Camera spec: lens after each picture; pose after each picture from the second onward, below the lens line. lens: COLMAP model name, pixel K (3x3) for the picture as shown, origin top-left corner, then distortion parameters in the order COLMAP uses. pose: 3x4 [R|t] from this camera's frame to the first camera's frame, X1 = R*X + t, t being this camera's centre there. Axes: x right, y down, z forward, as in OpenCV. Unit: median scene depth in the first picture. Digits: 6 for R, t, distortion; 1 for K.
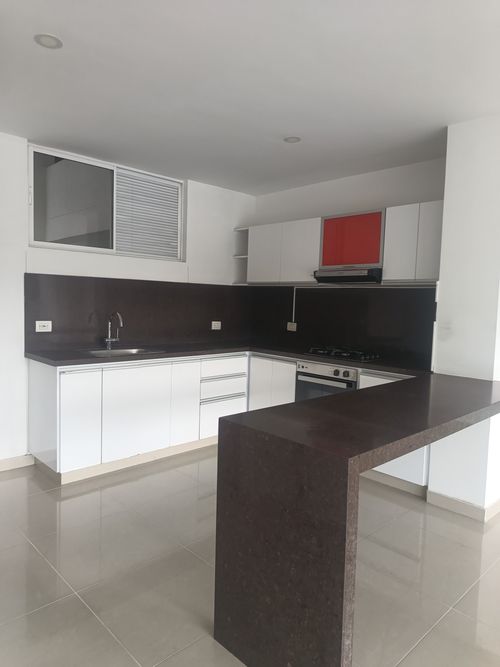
lens RADIAL K [[457.2, 0, 250.0], [0, 457.2, 333.5], [0, 0, 1]] dist [0.000374, -0.000371]
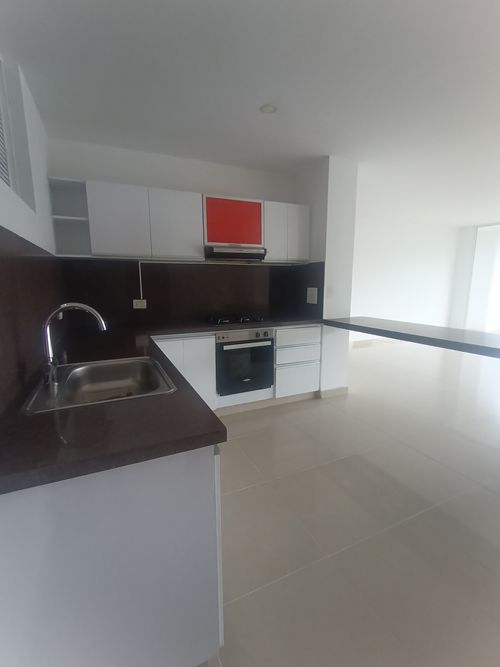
lens RADIAL K [[307.1, 0, 250.0], [0, 307.1, 333.5], [0, 0, 1]] dist [-0.000388, -0.000019]
pose [[0.320750, -0.186619, 0.928597, -0.532970], [0.083261, 0.982158, 0.168623, -0.052811], [-0.943497, 0.023230, 0.330565, 0.698540]]
